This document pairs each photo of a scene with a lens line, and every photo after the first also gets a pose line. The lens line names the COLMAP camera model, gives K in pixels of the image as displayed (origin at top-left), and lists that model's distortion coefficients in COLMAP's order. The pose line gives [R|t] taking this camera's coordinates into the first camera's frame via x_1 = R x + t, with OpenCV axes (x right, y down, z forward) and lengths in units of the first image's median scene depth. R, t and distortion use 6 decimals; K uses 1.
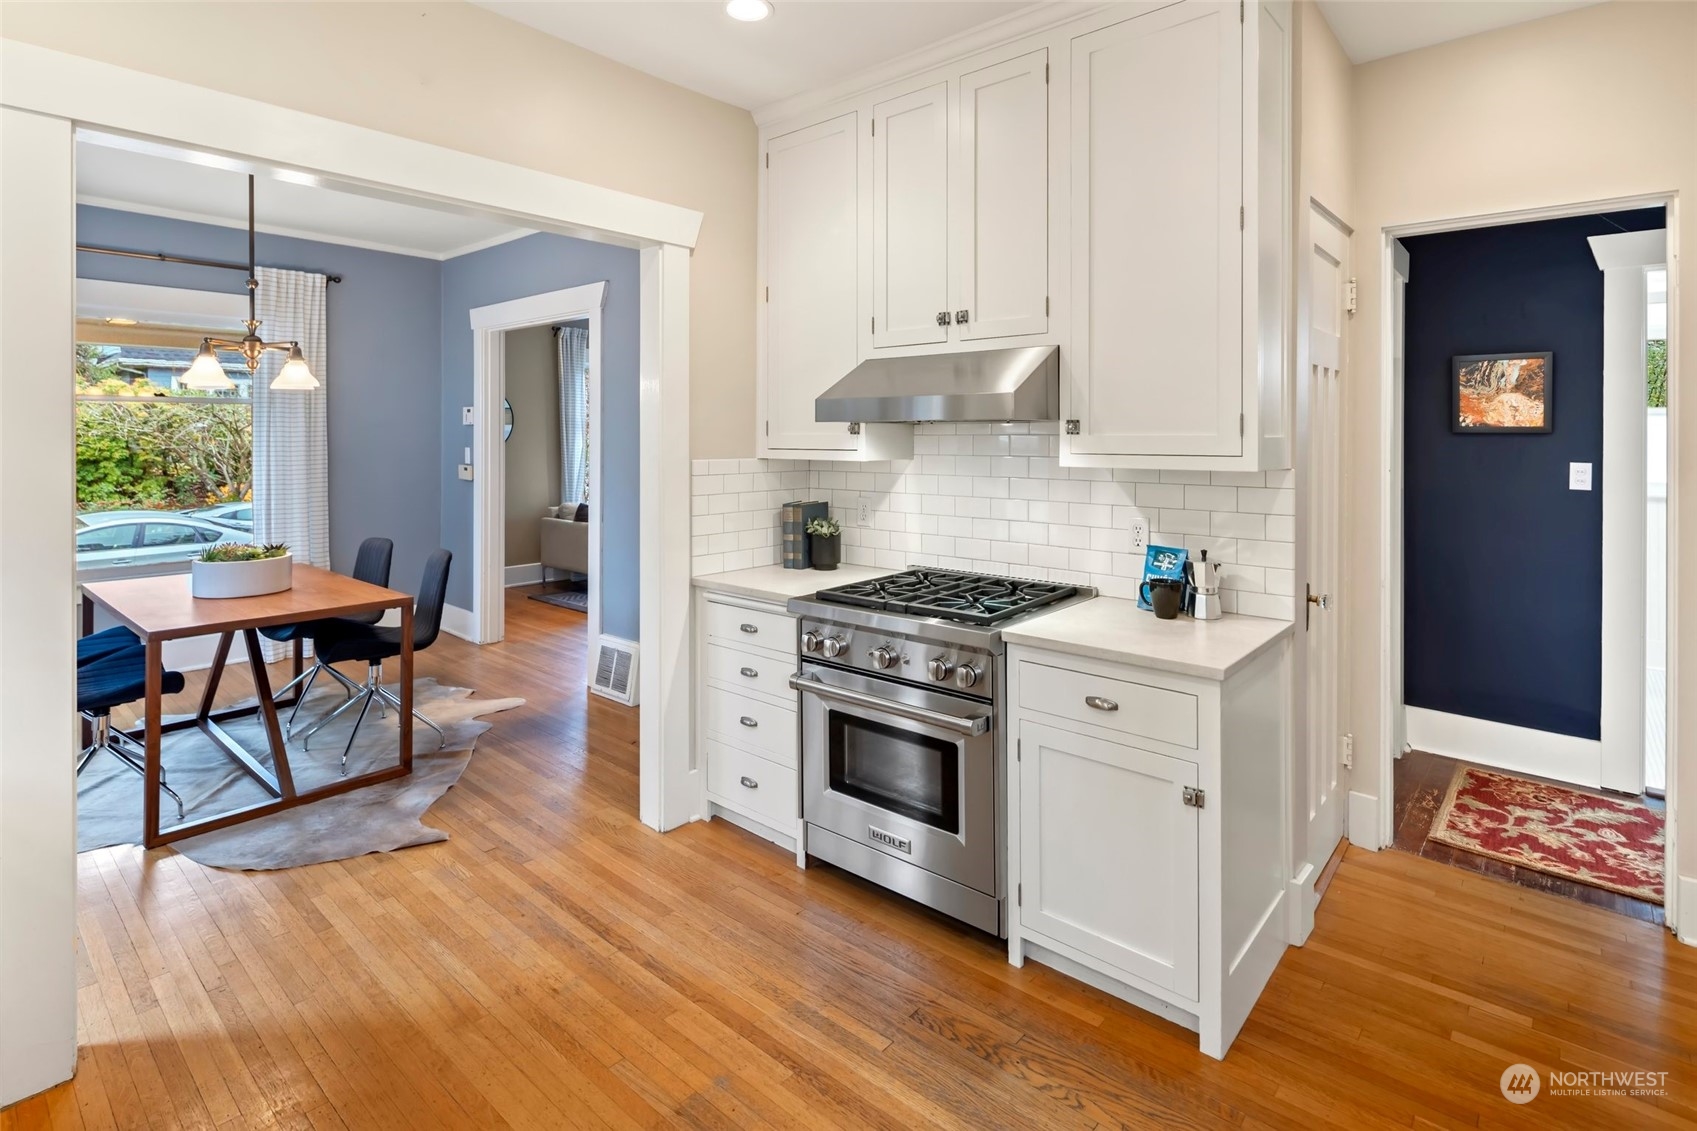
lens RADIAL K [[834.9, 0, 843.0], [0, 834.9, 426.5], [0, 0, 1]] dist [0.002473, -0.000433]
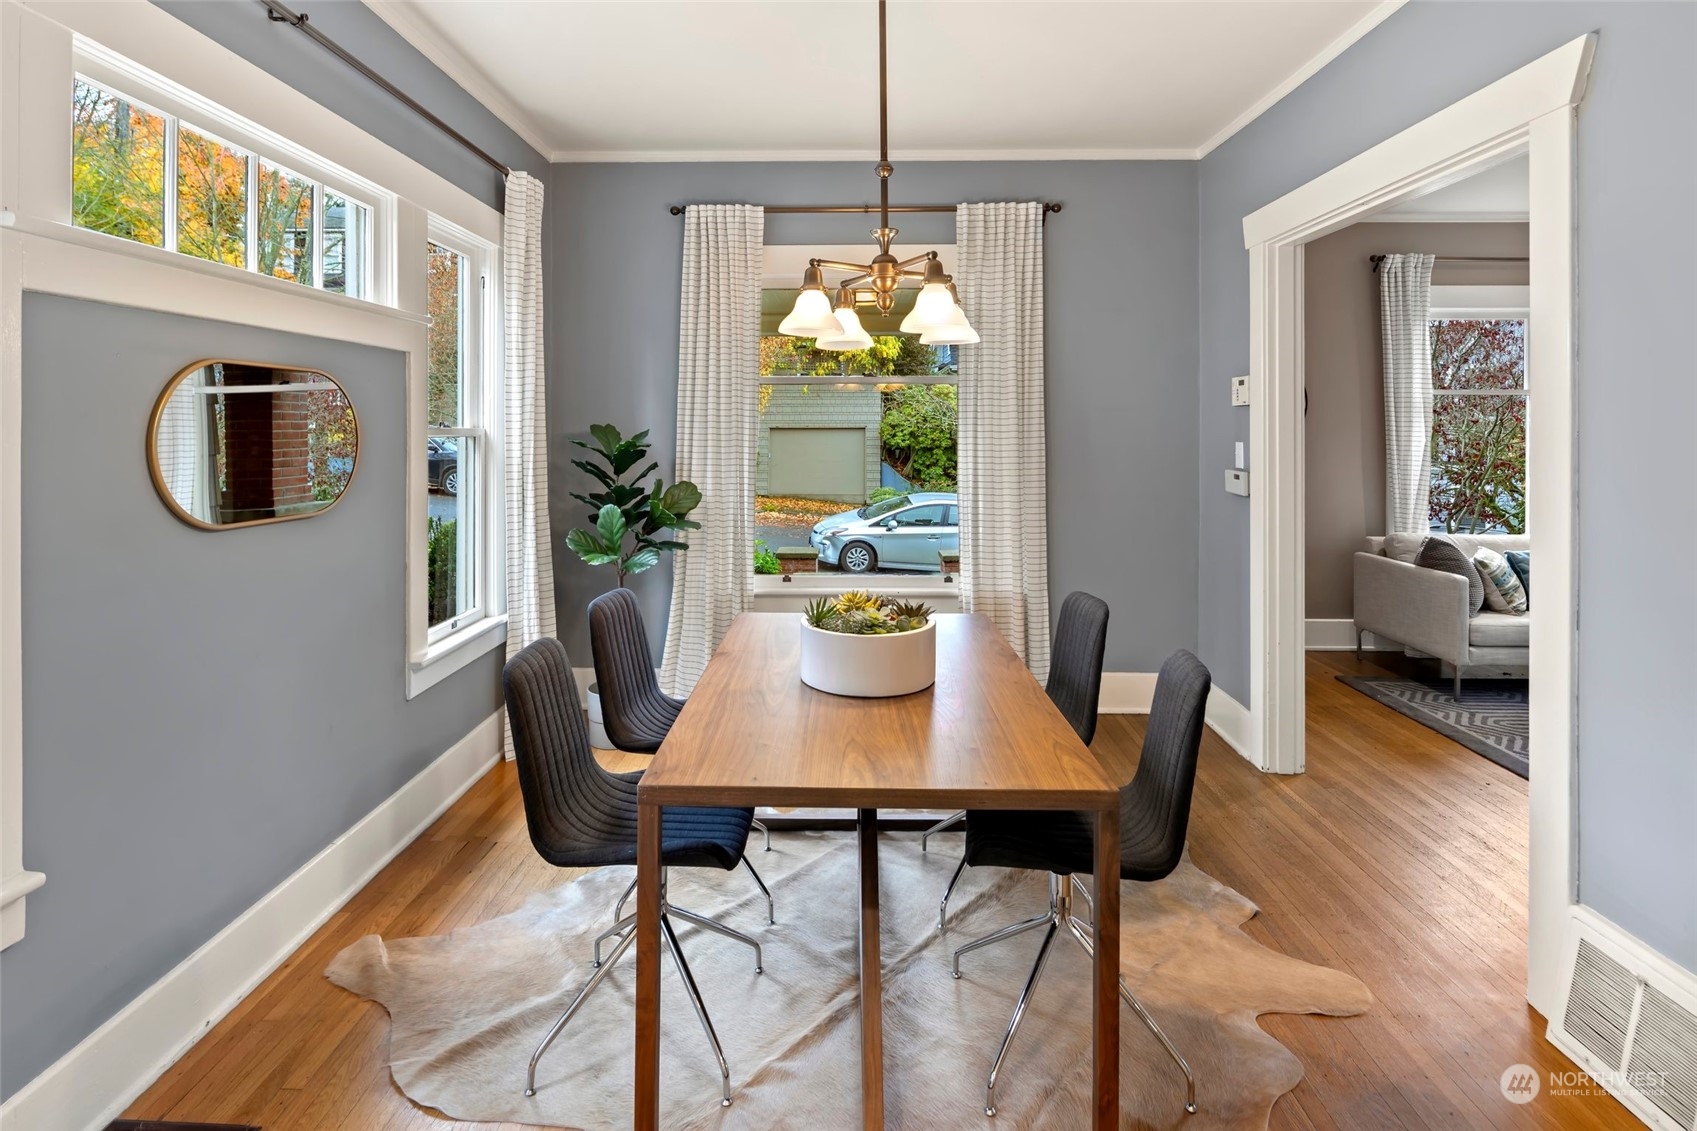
lens RADIAL K [[834.9, 0, 843.0], [0, 834.9, 426.5], [0, 0, 1]] dist [0.002473, -0.000433]
pose [[0.650553, -0.001409, -0.759459, -0.181482], [0.007254, 0.999964, 0.004358, 0.009081], [0.759426, -0.008344, 0.650540, 0.397883]]
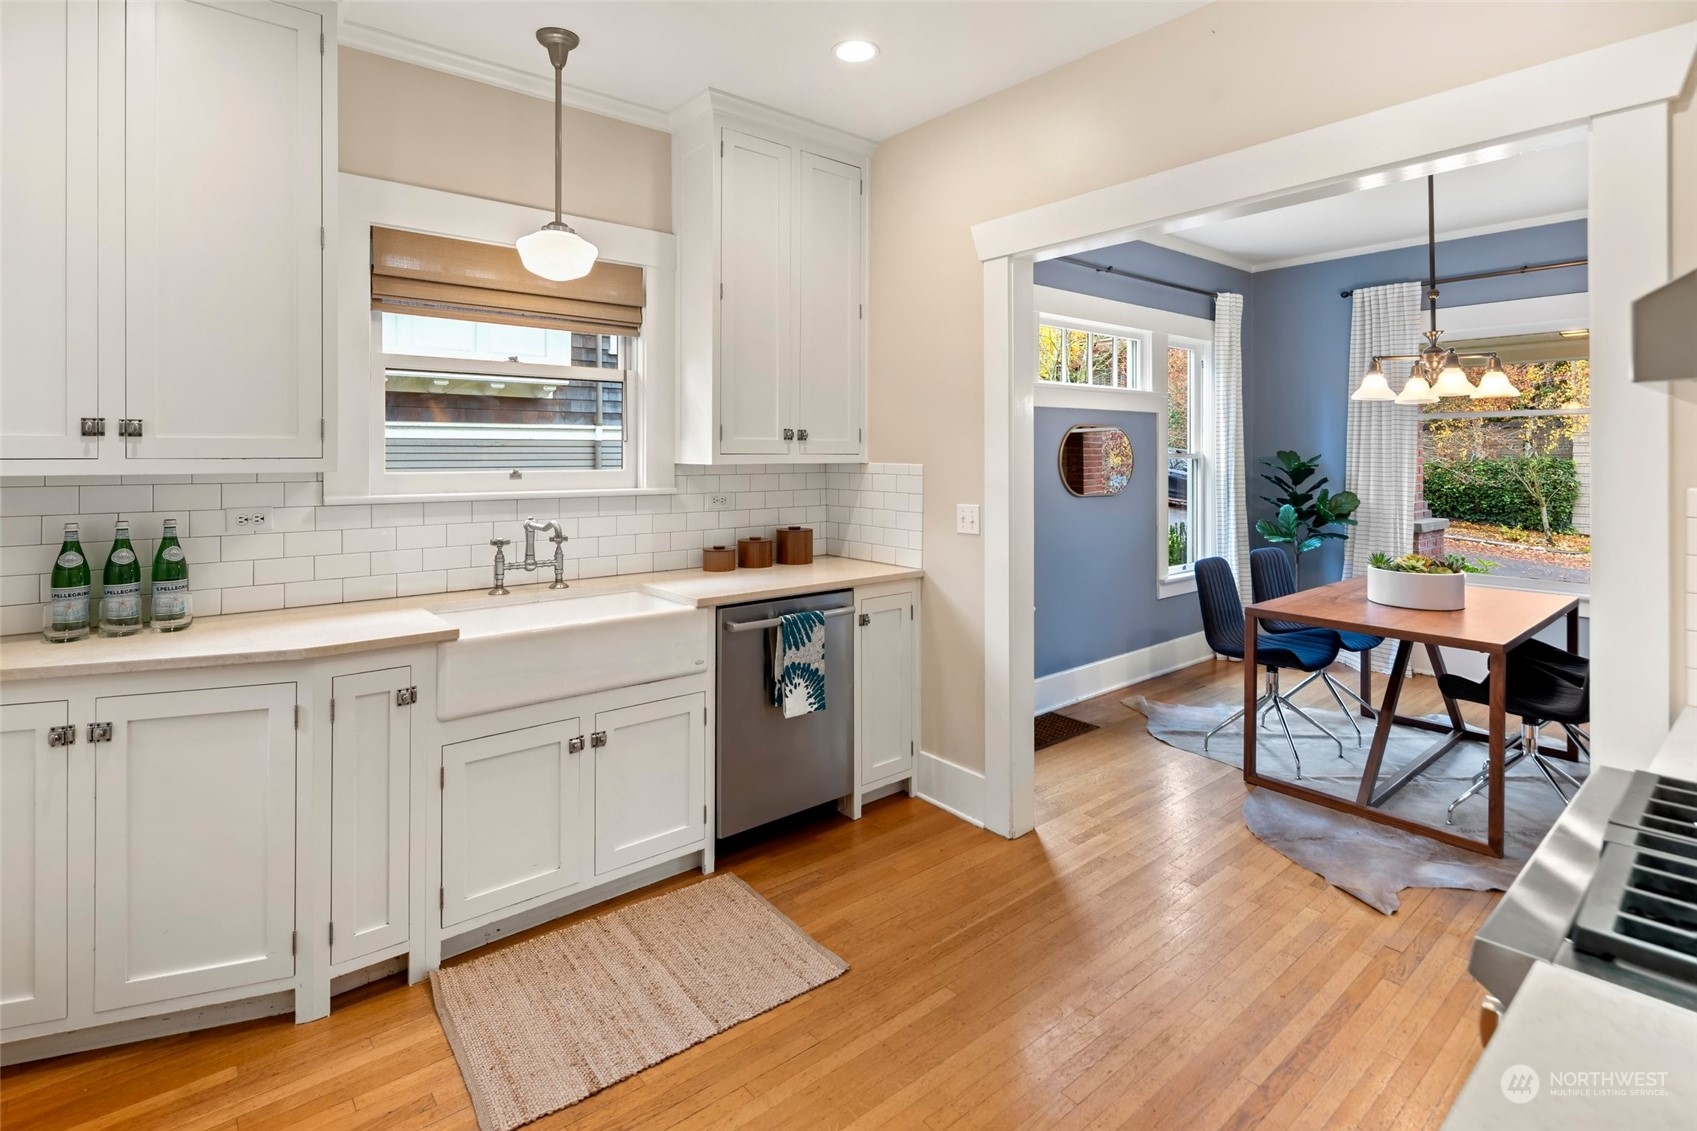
lens RADIAL K [[836.9, 0, 843.8], [0, 836.9, 451.0], [0, 0, 1]] dist [0.004010, 0.000542]
pose [[-0.147713, -0.001134, -0.989030, 0.255074], [0.011414, 0.999931, -0.002851, 0.005683], [0.988964, -0.011710, -0.147690, 0.315349]]
